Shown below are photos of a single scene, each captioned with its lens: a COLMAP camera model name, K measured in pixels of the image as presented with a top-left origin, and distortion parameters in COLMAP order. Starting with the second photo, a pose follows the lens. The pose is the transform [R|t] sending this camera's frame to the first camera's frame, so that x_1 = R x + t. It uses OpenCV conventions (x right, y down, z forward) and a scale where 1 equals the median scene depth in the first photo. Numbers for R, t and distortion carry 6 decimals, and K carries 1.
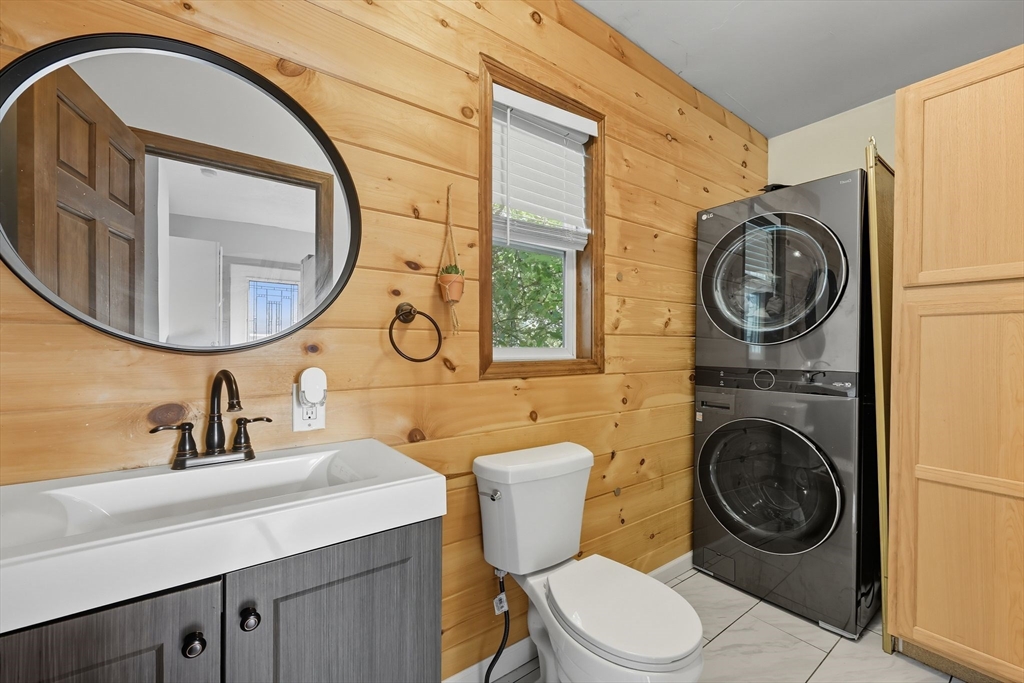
lens RADIAL K [[414.7, 0, 517.6], [0, 414.7, 349.7], [0, 0, 1]] dist [0.000748, -0.000660]
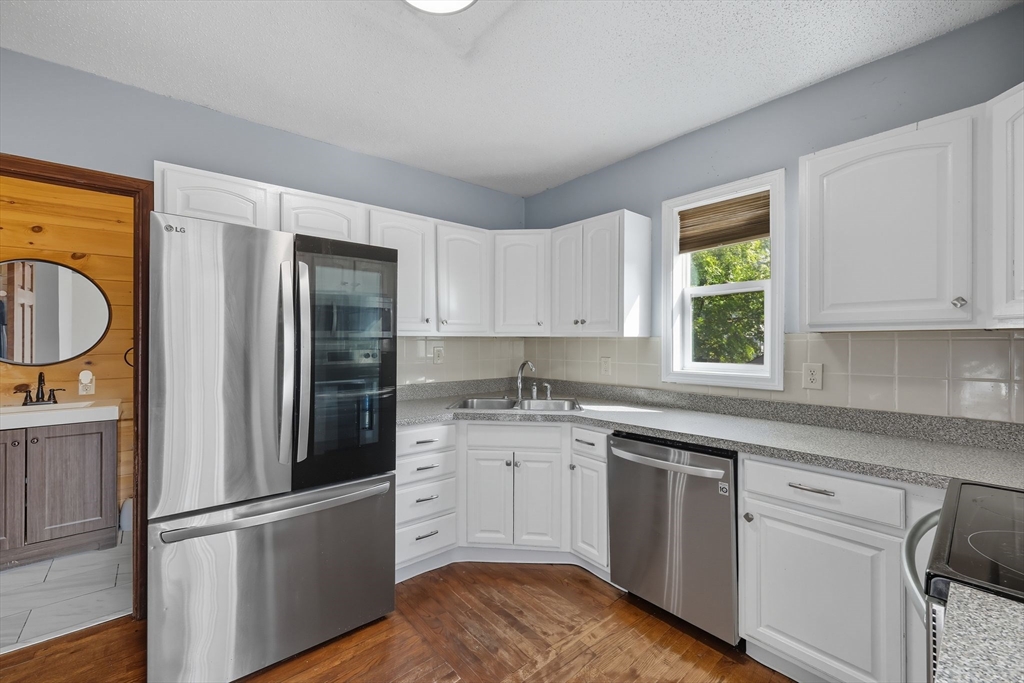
lens RADIAL K [[414.7, 0, 517.6], [0, 414.7, 340.2], [0, 0, 1]] dist [0.000748, -0.000660]
pose [[0.998417, -0.001704, 0.056214, 2.371251], [0.002196, 0.999960, -0.008688, -0.135343], [-0.056197, 0.008798, 0.998381, -2.018539]]
